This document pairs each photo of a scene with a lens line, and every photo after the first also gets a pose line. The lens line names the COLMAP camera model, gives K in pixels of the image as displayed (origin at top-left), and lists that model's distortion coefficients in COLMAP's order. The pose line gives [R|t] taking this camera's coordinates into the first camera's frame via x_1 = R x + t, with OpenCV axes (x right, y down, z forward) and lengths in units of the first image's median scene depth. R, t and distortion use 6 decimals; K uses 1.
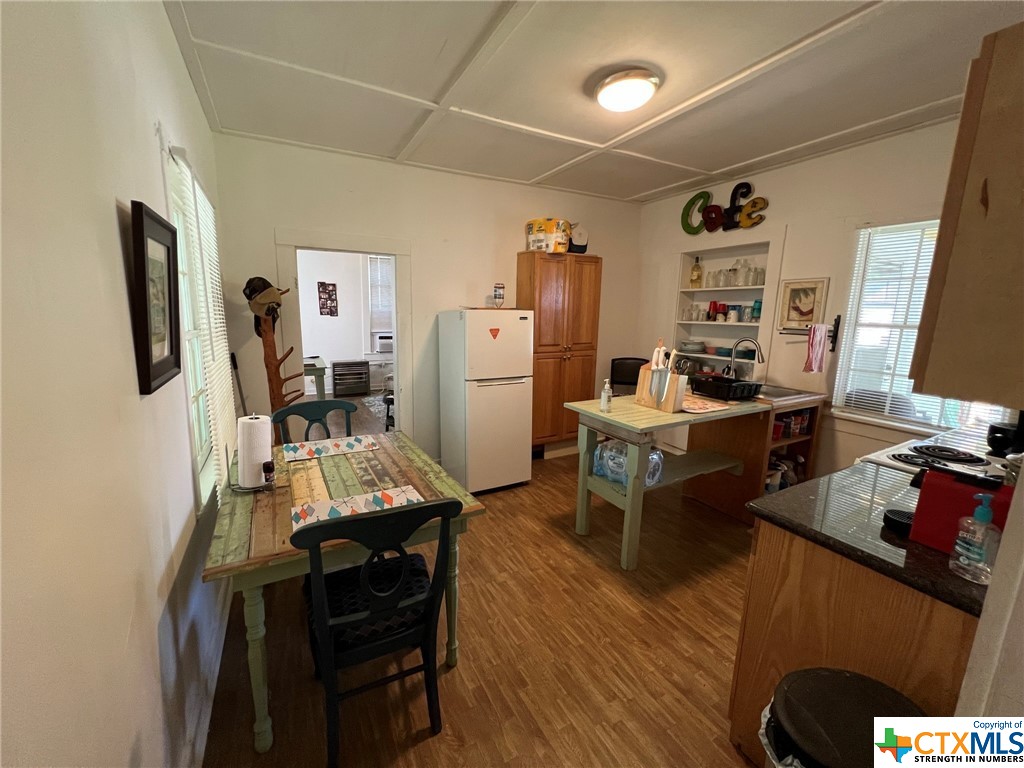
lens RADIAL K [[411.5, 0, 514.7], [0, 411.5, 403.3], [0, 0, 1]] dist [-0.000704, 0.000968]
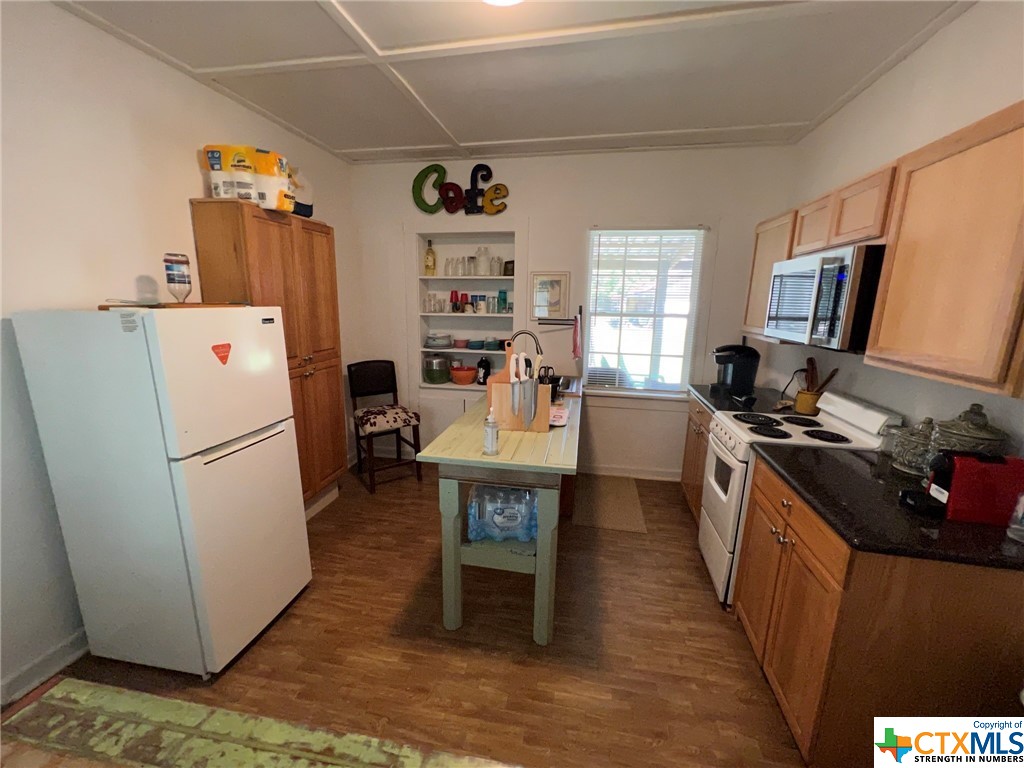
lens RADIAL K [[411.5, 0, 507.5], [0, 411.5, 393.6], [0, 0, 1]] dist [-0.000704, 0.000968]
pose [[0.644774, -0.176994, 0.743599, -0.187191], [0.164615, 0.982148, 0.091037, -0.098528], [-0.746437, 0.063709, 0.662399, 0.362515]]
